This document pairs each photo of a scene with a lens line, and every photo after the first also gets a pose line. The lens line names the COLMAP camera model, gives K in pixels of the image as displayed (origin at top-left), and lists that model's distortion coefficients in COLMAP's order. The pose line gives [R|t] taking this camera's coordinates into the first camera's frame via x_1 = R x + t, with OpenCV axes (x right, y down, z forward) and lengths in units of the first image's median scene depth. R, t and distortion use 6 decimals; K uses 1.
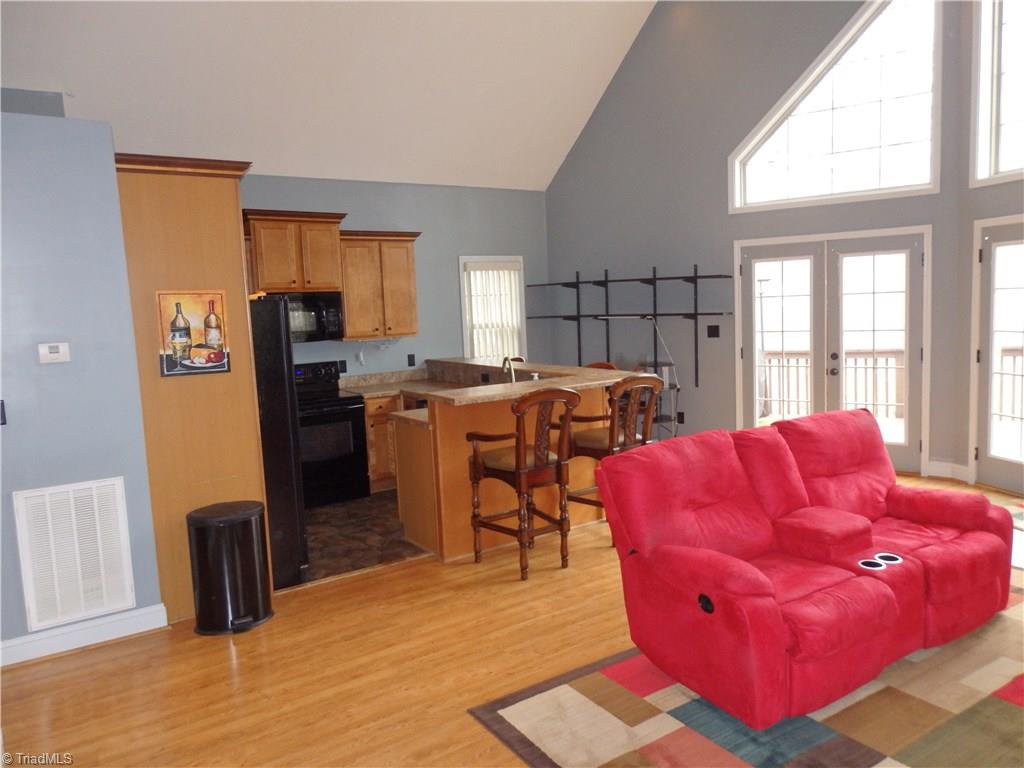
lens RADIAL K [[761.8, 0, 522.2], [0, 761.8, 382.4], [0, 0, 1]] dist [0.003781, 0.007013]
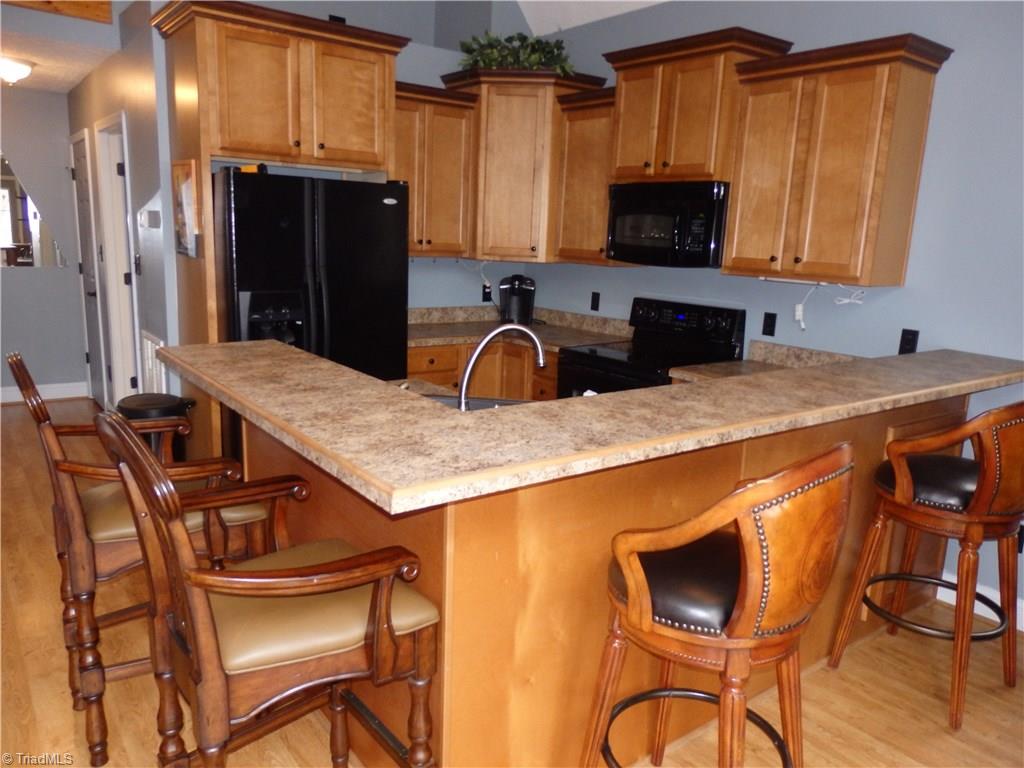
lens RADIAL K [[761.8, 0, 528.4], [0, 761.8, 371.5], [0, 0, 1]] dist [0.003781, 0.007013]
pose [[0.054646, 0.225540, -0.972700, 0.337752], [-0.144714, 0.965659, 0.215777, -0.092684], [0.987963, 0.128972, 0.085408, 0.897416]]
